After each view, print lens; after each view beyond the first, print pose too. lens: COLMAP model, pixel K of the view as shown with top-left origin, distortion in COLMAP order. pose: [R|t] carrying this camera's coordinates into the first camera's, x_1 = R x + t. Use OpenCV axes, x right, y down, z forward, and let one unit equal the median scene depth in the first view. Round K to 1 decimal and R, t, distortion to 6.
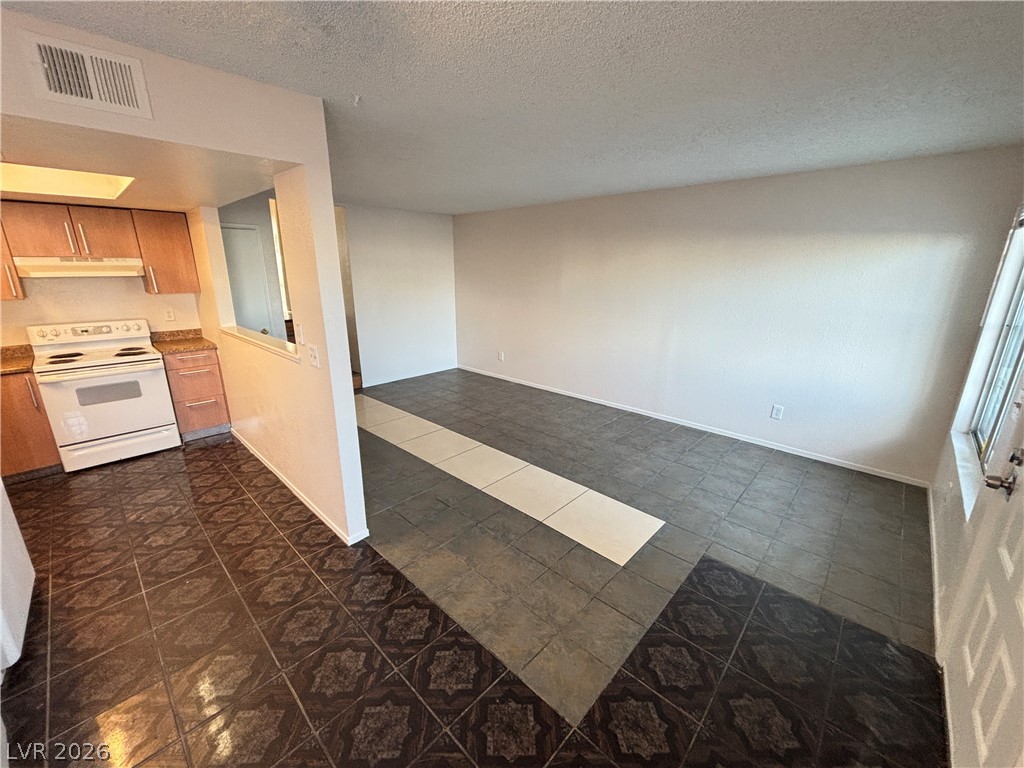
lens RADIAL K [[413.8, 0, 512.0], [0, 413.8, 384.0], [0, 0, 1]] dist [0.000203, -0.000080]
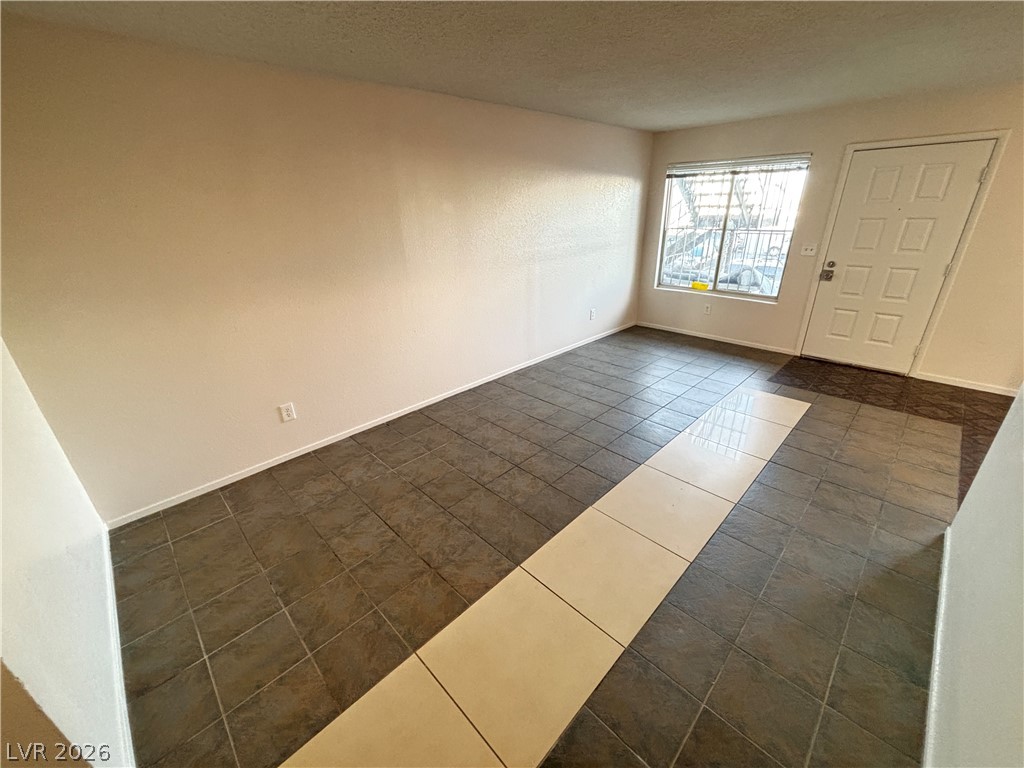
lens RADIAL K [[413.8, 0, 512.0], [0, 413.8, 384.0], [0, 0, 1]] dist [0.000203, -0.000080]
pose [[0.038231, -0.405698, 0.913207, -0.734812], [0.295671, 0.877548, 0.377477, -0.337746], [-0.954525, 0.255577, 0.153502, 1.172521]]
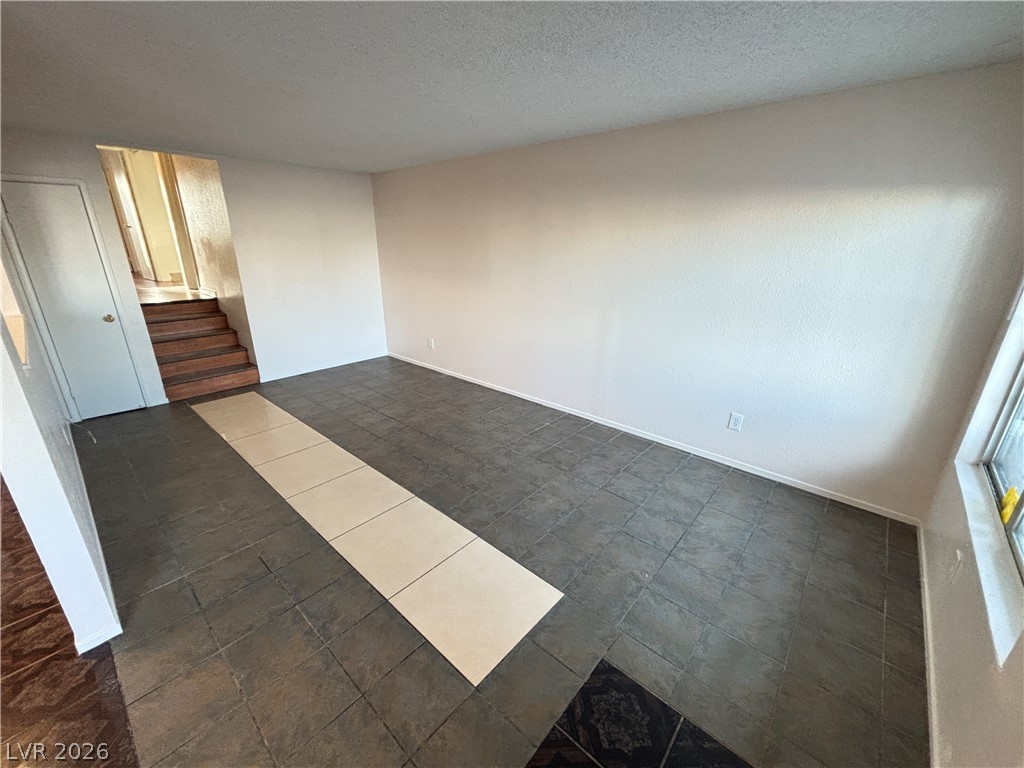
lens RADIAL K [[413.8, 0, 512.0], [0, 413.8, 384.0], [0, 0, 1]] dist [0.000203, -0.000080]
pose [[0.999642, -0.006791, 0.025873, 0.203120], [0.005247, 0.998226, 0.059307, -0.057403], [-0.026230, -0.059150, 0.997904, 0.235367]]
